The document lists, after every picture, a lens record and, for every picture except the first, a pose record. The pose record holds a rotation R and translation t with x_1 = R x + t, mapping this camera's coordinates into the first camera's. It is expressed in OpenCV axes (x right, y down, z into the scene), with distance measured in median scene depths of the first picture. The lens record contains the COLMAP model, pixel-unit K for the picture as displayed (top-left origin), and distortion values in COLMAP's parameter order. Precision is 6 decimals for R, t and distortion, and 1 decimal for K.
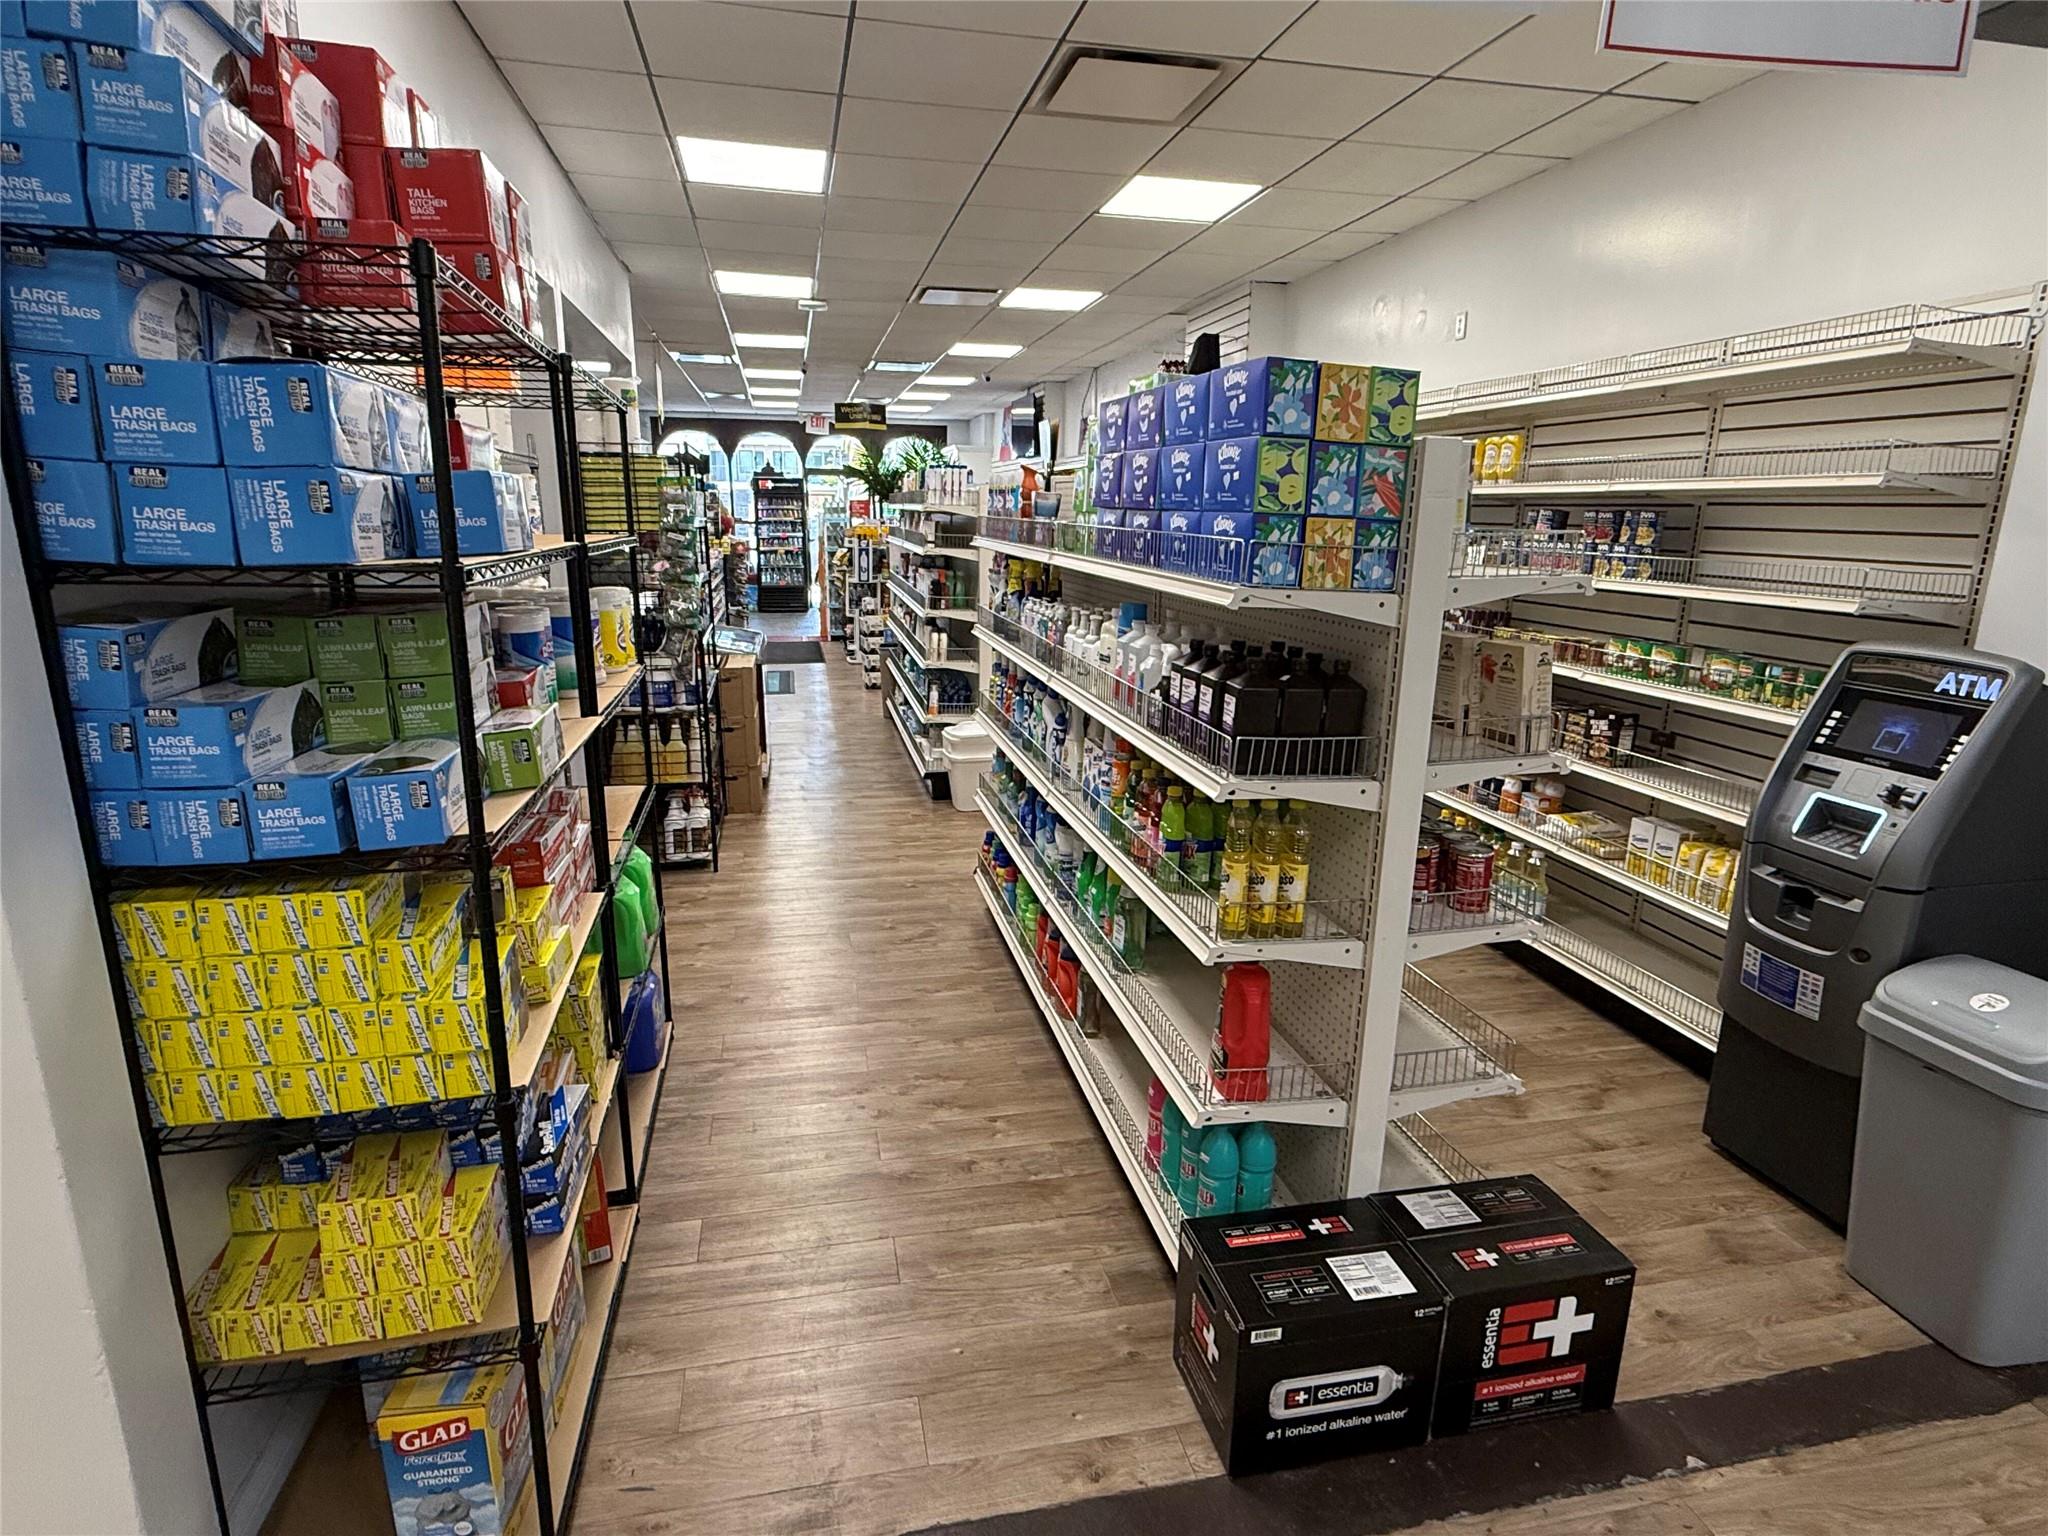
lens RADIAL K [[1078.2, 0, 1024.0], [0, 1078.2, 768.0], [0, 0, 1]] dist [0.001134, -0.000299]
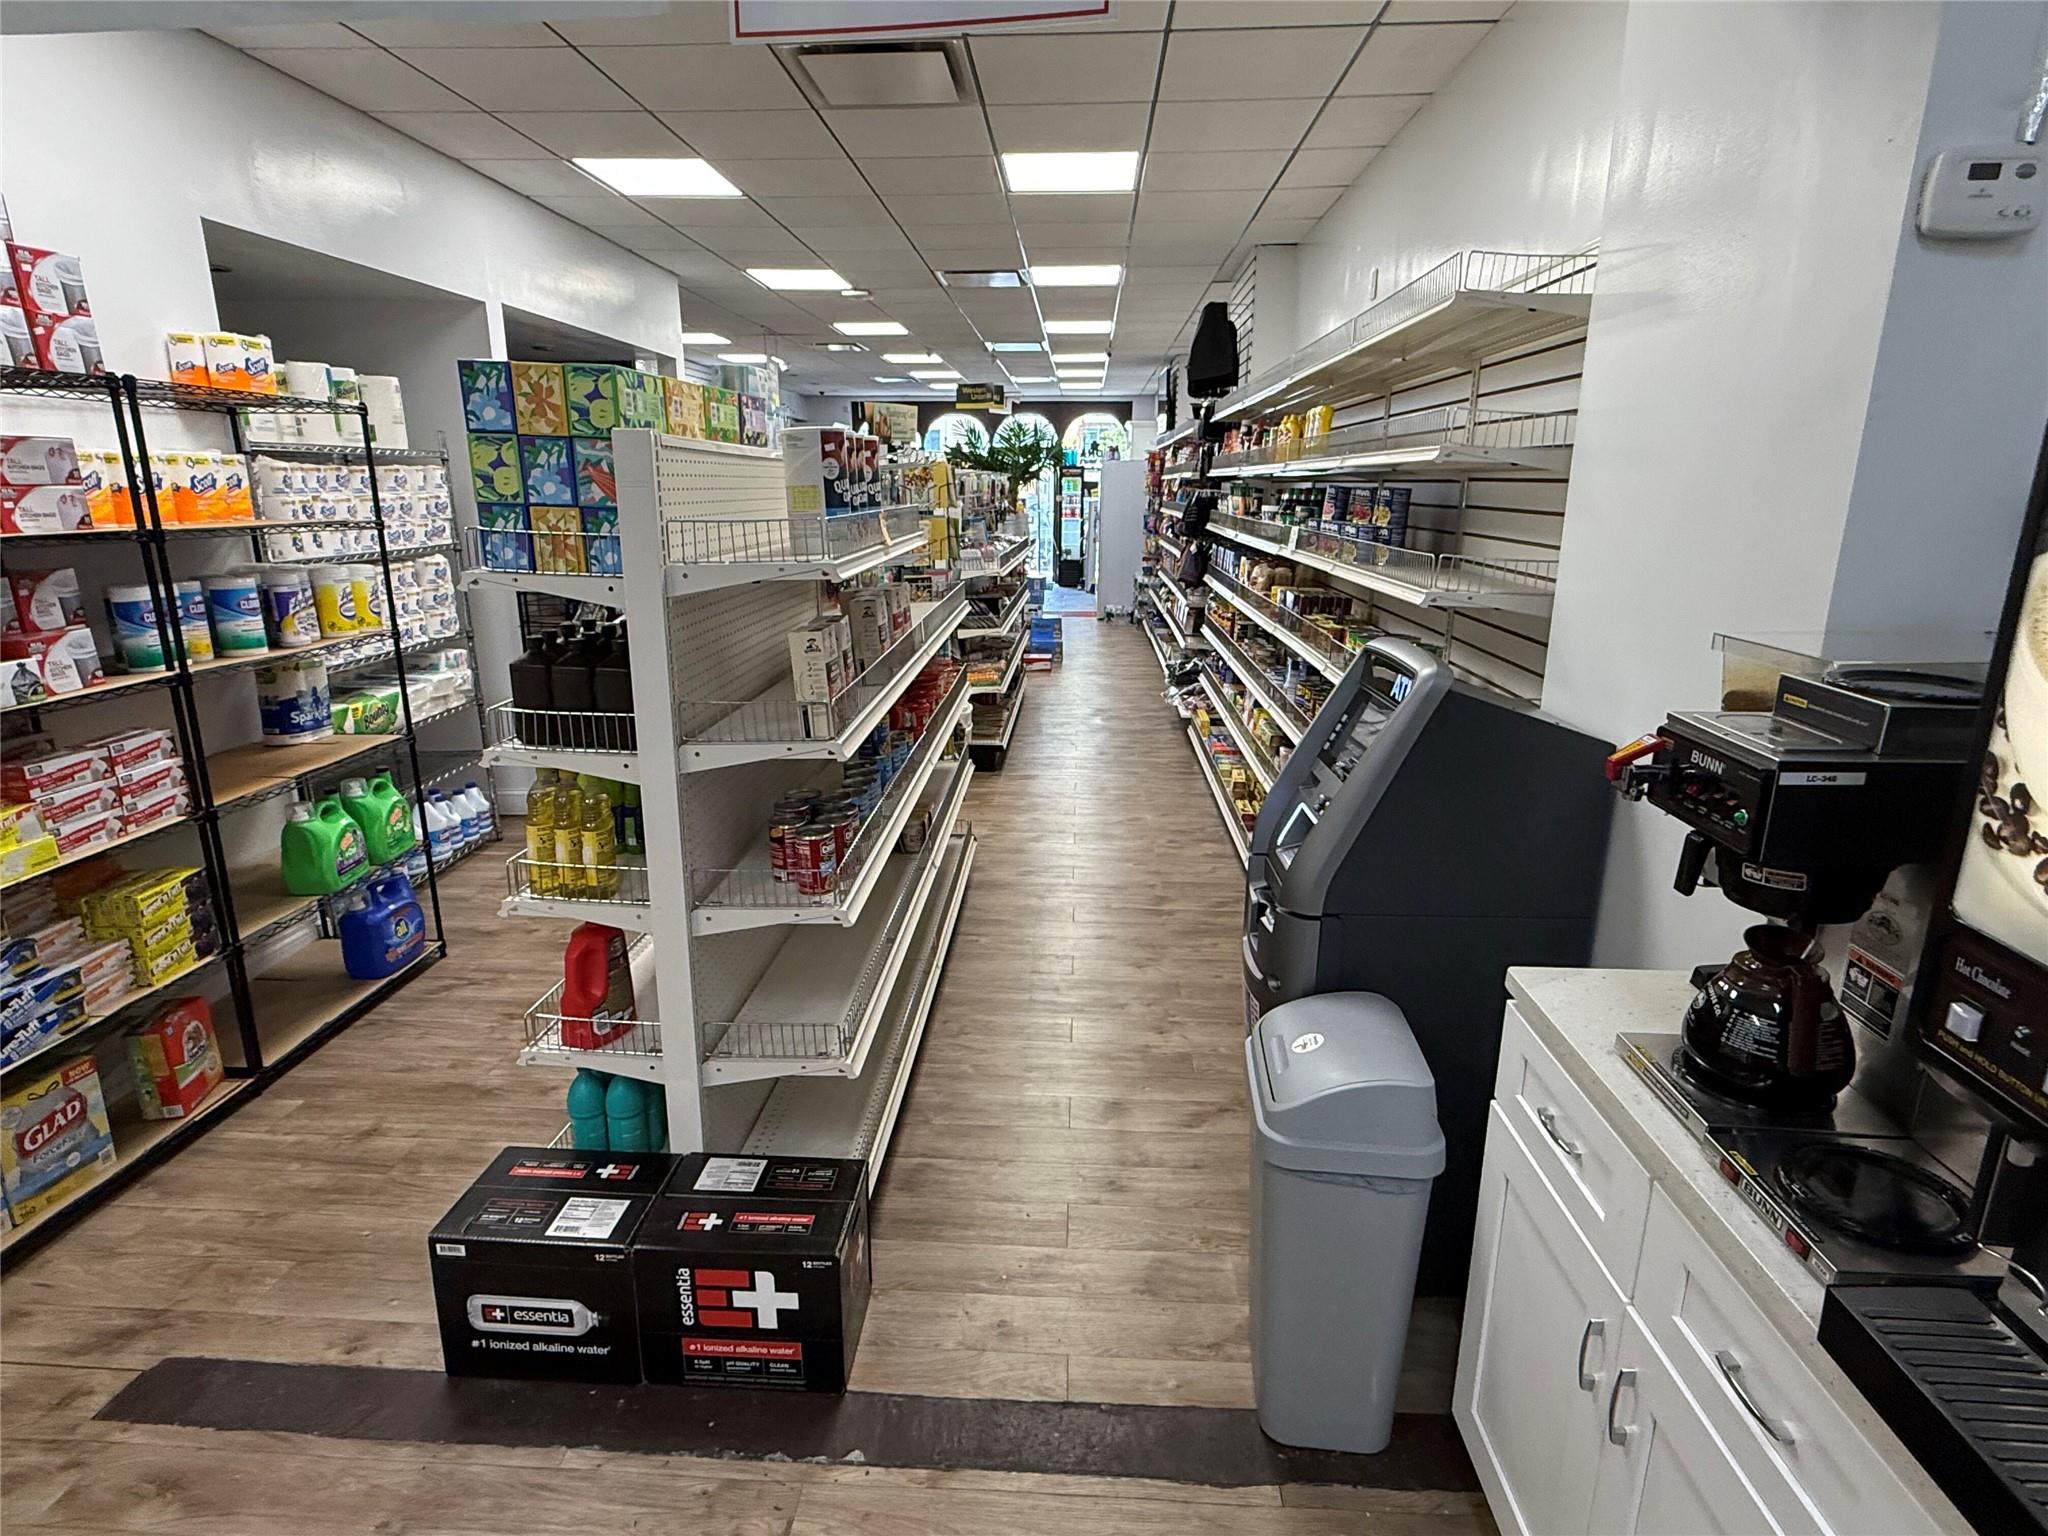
lens RADIAL K [[1078.1, 0, 1021.7], [0, 1078.1, 762.0], [0, 0, 1]] dist [-0.000097, -0.000098]
pose [[0.964275, 0.055235, -0.259079, 1.008050], [-0.050923, 0.998430, 0.023332, -0.027860], [0.259961, -0.009305, 0.965574, 0.086292]]
